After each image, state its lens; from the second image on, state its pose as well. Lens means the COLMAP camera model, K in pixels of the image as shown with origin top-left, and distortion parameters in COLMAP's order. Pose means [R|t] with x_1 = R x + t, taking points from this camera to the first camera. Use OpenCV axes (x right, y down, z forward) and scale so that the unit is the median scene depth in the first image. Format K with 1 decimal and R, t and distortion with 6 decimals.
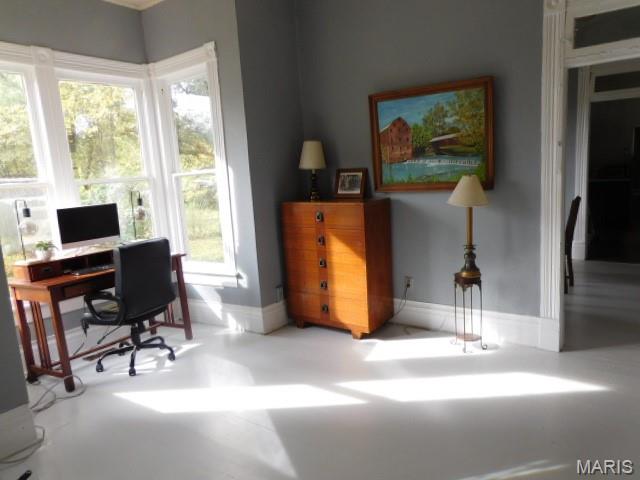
lens RADIAL K [[471.8, 0, 322.4], [0, 471.8, 241.8], [0, 0, 1]] dist [-0.003057, 0.006954]
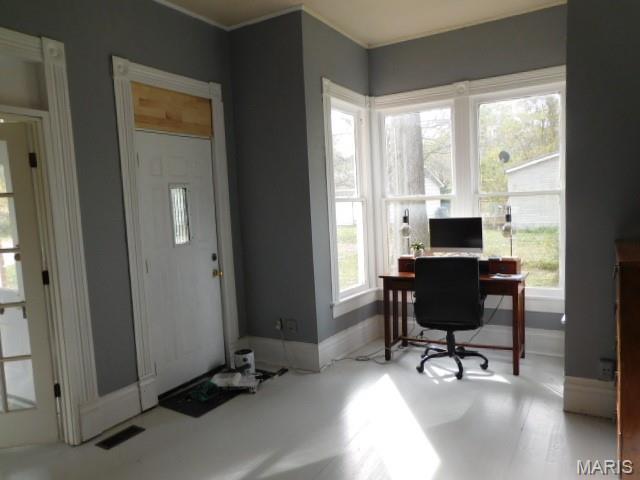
lens RADIAL K [[471.8, 0, 322.1], [0, 471.8, 242.4], [0, 0, 1]] dist [-0.003057, 0.006954]
pose [[0.070651, 0.126685, -0.989424, 0.597077], [-0.118996, 0.985890, 0.117735, -0.112346], [0.990378, 0.109419, 0.084729, 0.596947]]
